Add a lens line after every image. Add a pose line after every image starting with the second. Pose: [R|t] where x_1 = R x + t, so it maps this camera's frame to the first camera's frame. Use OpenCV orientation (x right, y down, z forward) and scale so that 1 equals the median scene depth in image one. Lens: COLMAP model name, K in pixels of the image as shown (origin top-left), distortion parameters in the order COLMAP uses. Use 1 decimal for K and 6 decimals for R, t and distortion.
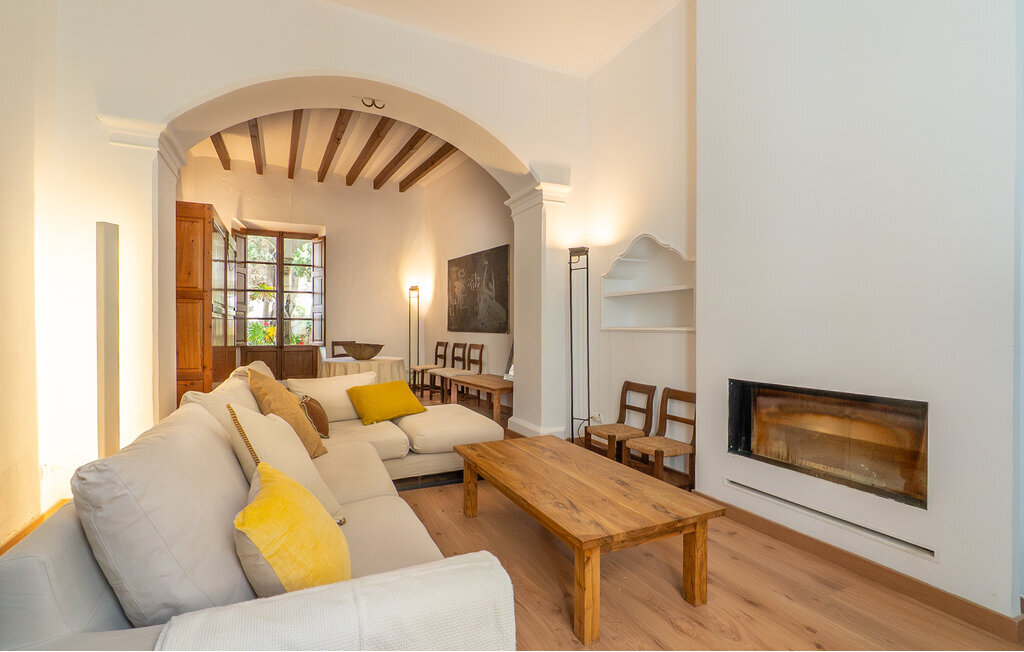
lens RADIAL K [[461.2, 0, 494.3], [0, 461.2, 326.7], [0, 0, 1]] dist [-0.001941, -0.000428]
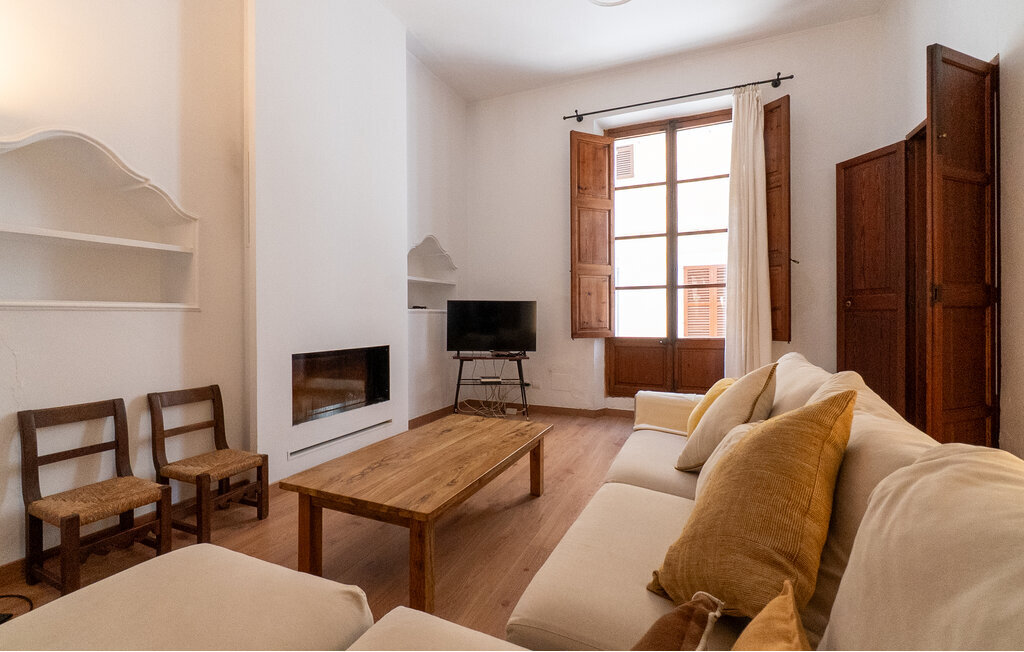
lens RADIAL K [[461.2, 0, 494.3], [0, 461.2, 326.7], [0, 0, 1]] dist [-0.001941, -0.000428]
pose [[-0.671513, -0.010364, 0.740921, -0.427097], [0.006081, 0.999791, 0.019497, 0.025349], [-0.740968, 0.017598, -0.671310, 1.040984]]
